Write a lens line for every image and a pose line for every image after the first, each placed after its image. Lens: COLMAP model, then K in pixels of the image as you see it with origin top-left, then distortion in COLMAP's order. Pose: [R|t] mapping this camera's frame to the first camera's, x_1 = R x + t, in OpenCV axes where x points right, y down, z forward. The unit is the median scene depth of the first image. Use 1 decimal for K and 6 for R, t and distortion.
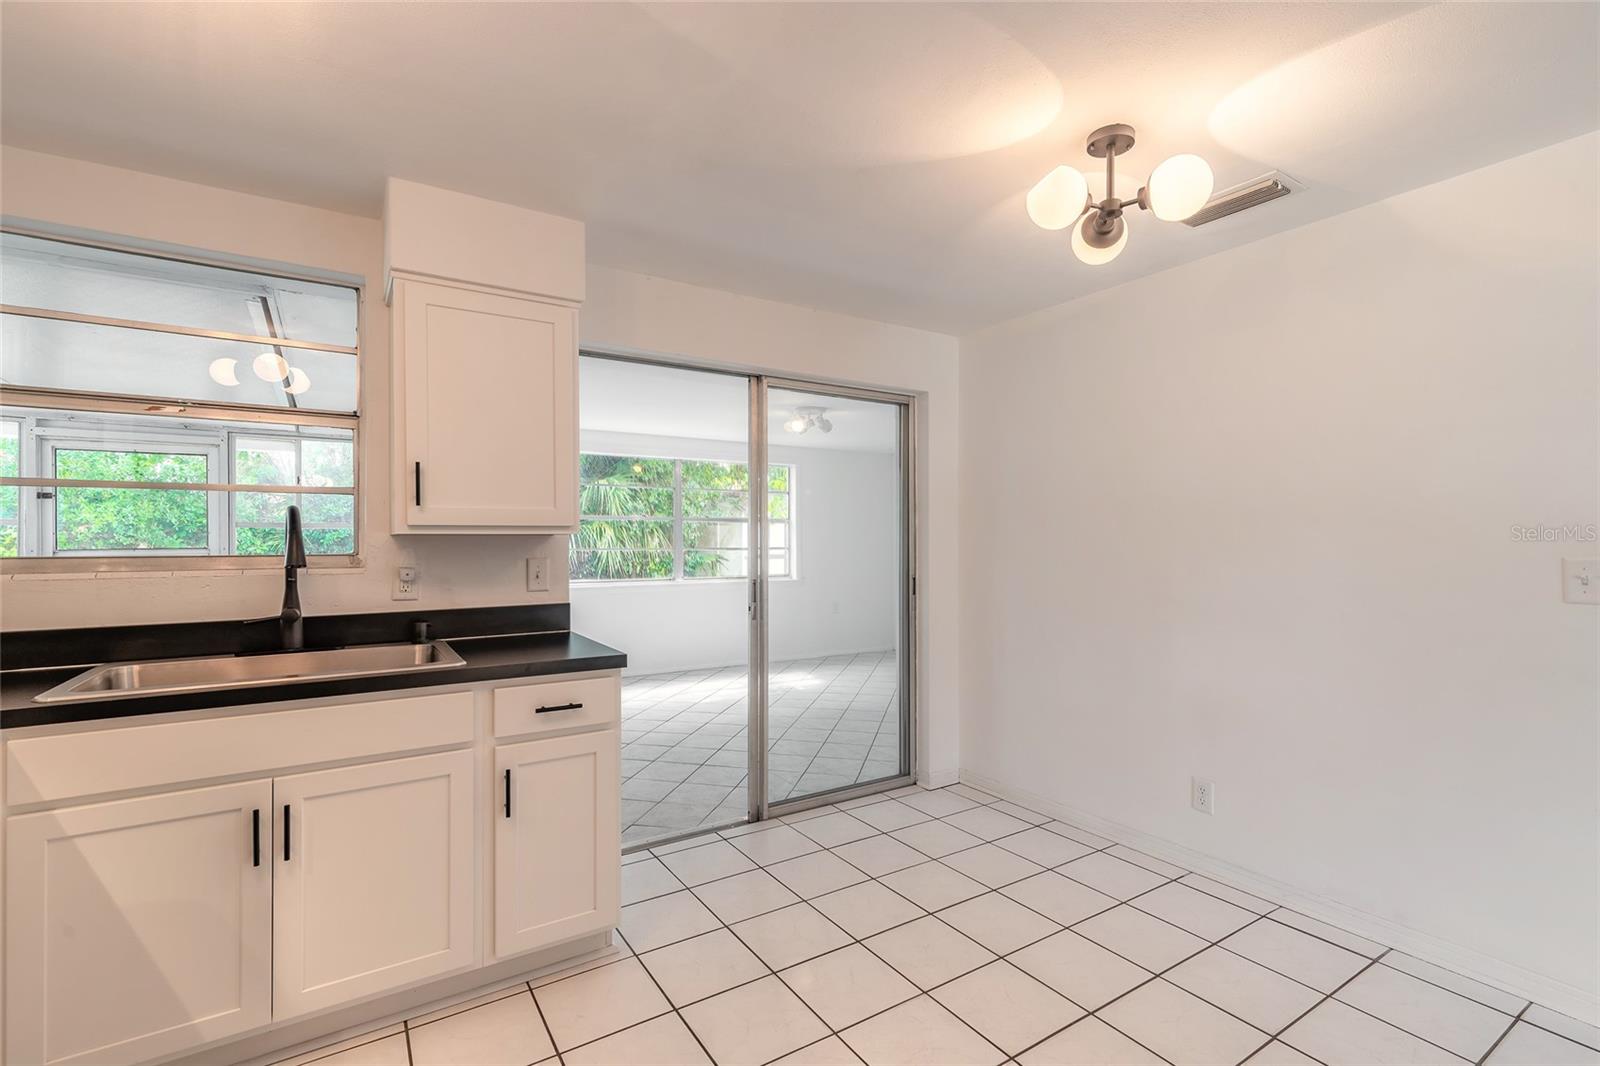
lens RADIAL K [[731.0, 0, 799.3], [0, 731.0, 527.2], [0, 0, 1]] dist [0.003594, 0.000358]
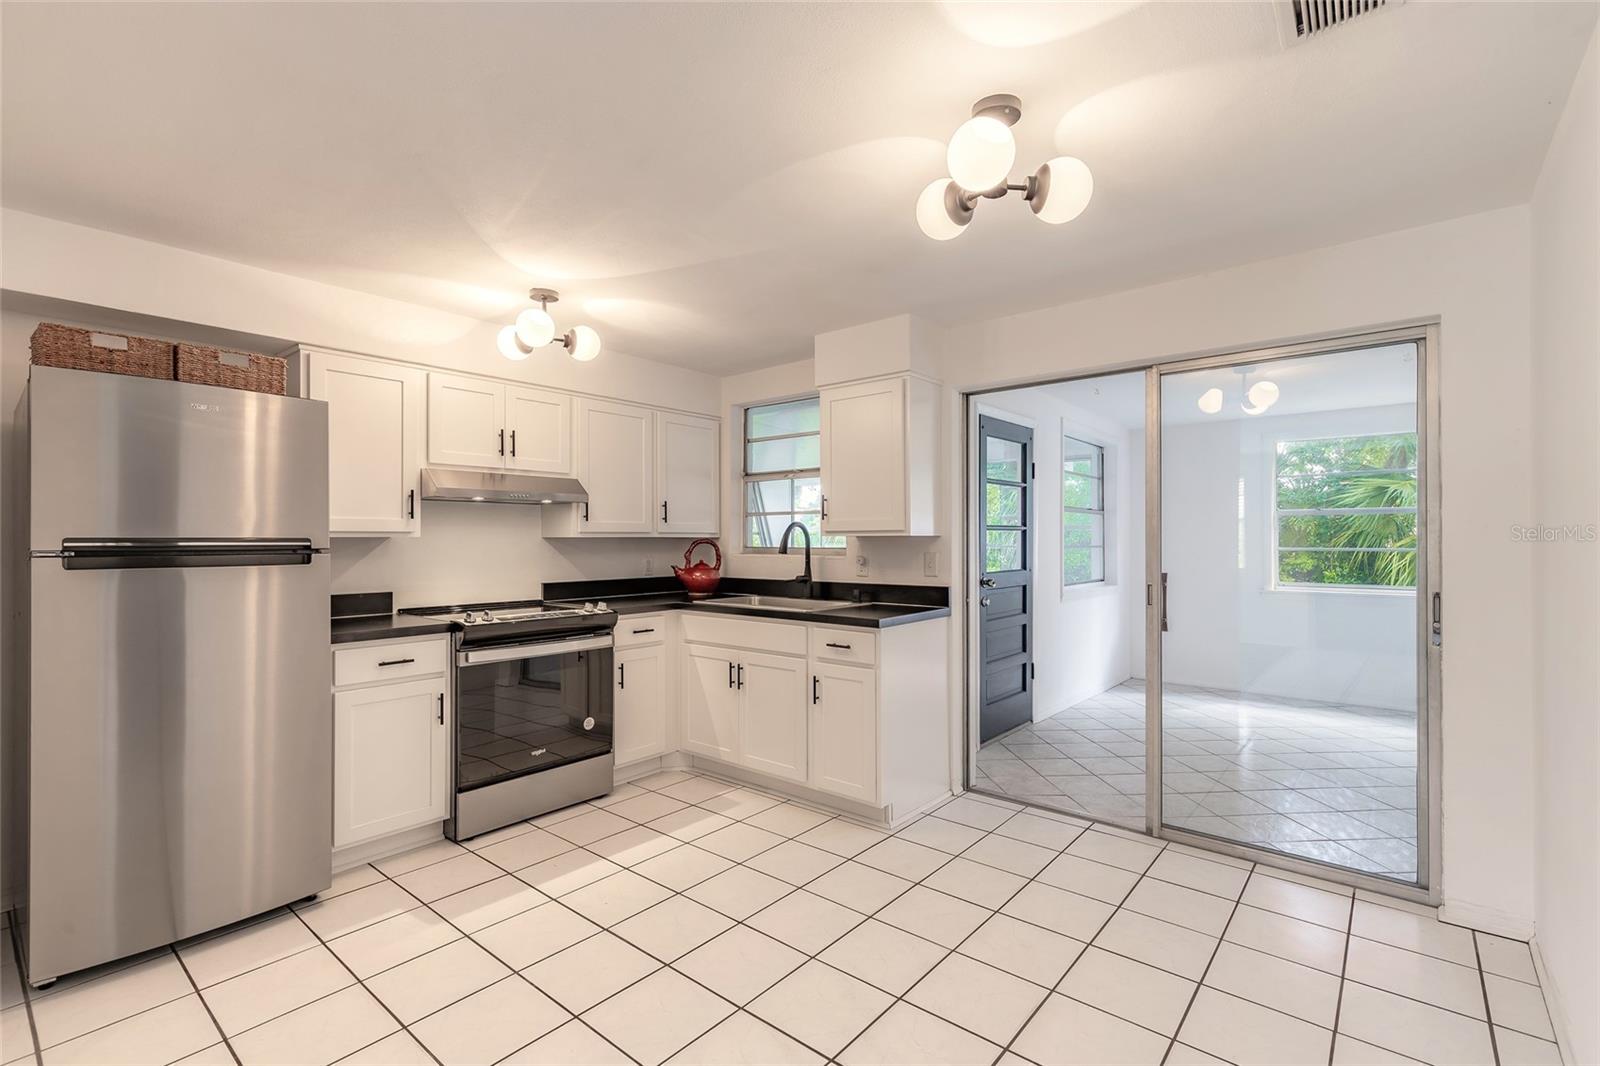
lens RADIAL K [[731.0, 0, 801.5], [0, 731.0, 538.9], [0, 0, 1]] dist [0.003594, 0.000358]
pose [[0.293549, -0.003030, -0.955939, 1.004645], [0.011522, 0.999934, 0.000369, 0.014600], [0.955875, -0.011122, 0.293564, 0.408477]]
